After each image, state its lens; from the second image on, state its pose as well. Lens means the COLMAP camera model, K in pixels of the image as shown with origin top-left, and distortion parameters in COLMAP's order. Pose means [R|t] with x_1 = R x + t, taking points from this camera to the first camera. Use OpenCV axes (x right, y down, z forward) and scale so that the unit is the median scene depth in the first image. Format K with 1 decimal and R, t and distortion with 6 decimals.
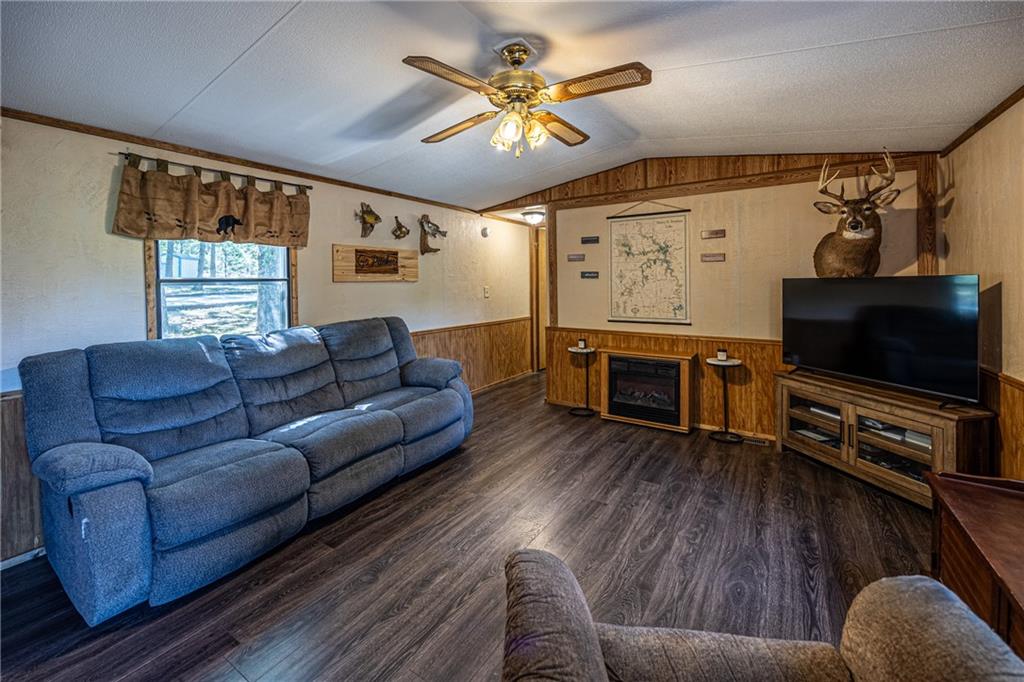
lens RADIAL K [[412.9, 0, 517.5], [0, 412.9, 286.4], [0, 0, 1]] dist [0.000239, 0.000101]
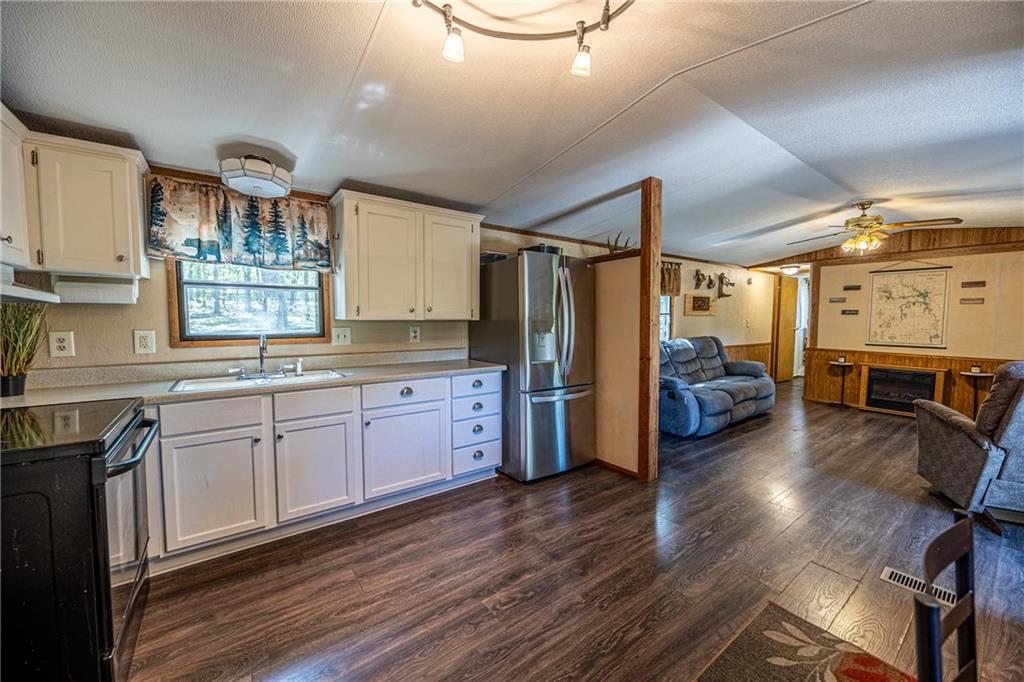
lens RADIAL K [[391.2, 0, 512.0], [0, 391.2, 341.0], [0, 0, 1]] dist [0.001363, 0.000129]
pose [[0.935262, 0.035990, -0.352122, -0.484146], [-0.015819, 0.998073, 0.059994, 0.009583], [0.353603, -0.050540, 0.934029, -0.758057]]
